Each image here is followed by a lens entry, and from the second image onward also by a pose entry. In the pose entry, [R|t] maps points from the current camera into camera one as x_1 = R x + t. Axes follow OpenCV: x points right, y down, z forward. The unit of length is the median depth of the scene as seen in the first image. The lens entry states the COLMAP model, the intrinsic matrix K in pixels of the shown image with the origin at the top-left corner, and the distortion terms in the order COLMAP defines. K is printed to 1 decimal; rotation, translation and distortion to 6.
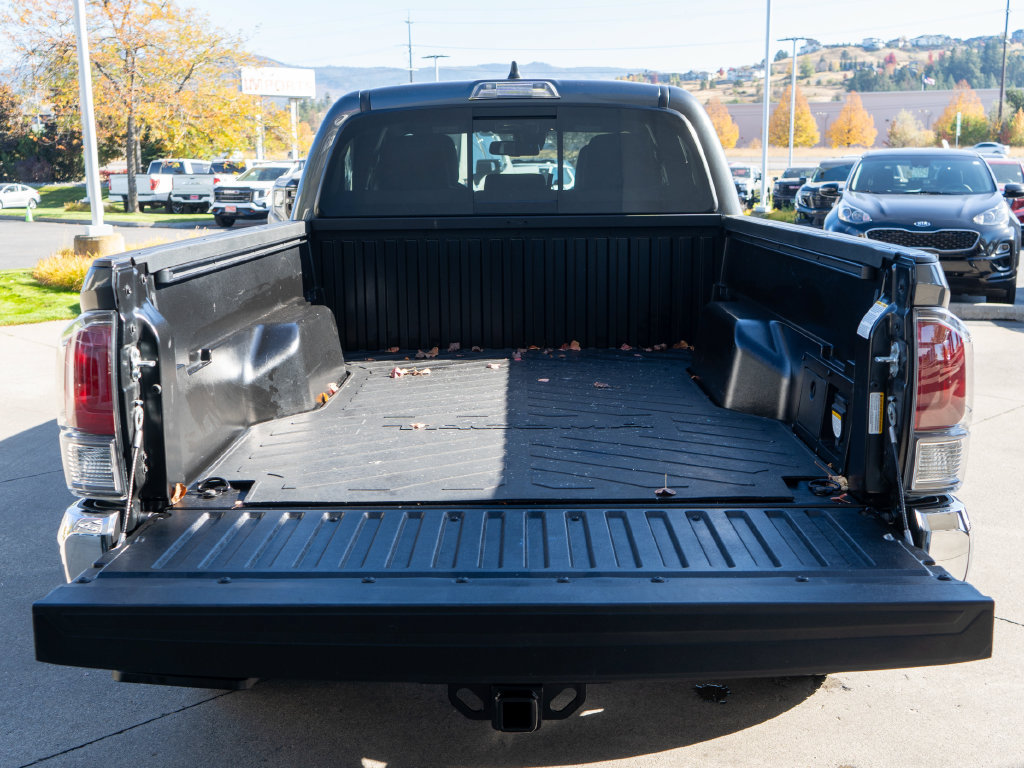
lens RADIAL K [[1076.9, 0, 525.1], [0, 1076.9, 357.9], [0, 0, 1]] dist [-0.015577, 0.001214]
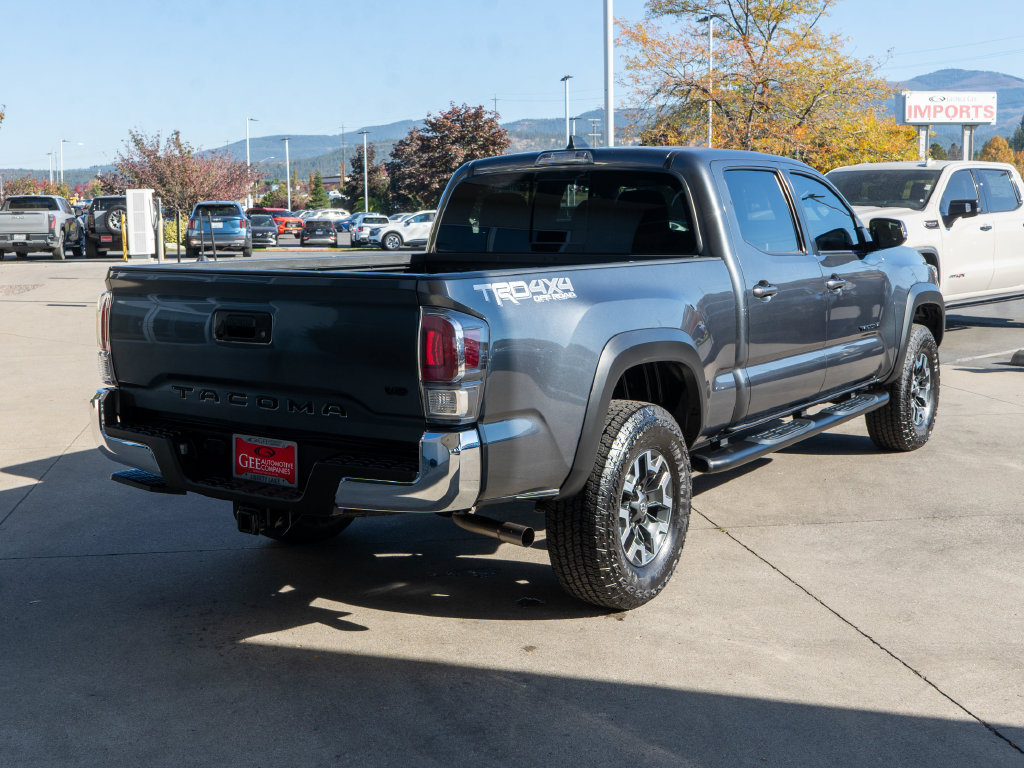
lens RADIAL K [[1236.1, 0, 511.1], [0, 1236.1, 355.1], [0, 0, 1]] dist [-0.012761, -0.004040]
pose [[0.826970, 0.066886, -0.558254, 0.098042], [-0.096354, 0.995069, -0.023511, 0.003791], [0.553929, 0.073233, 0.829337, -0.032548]]
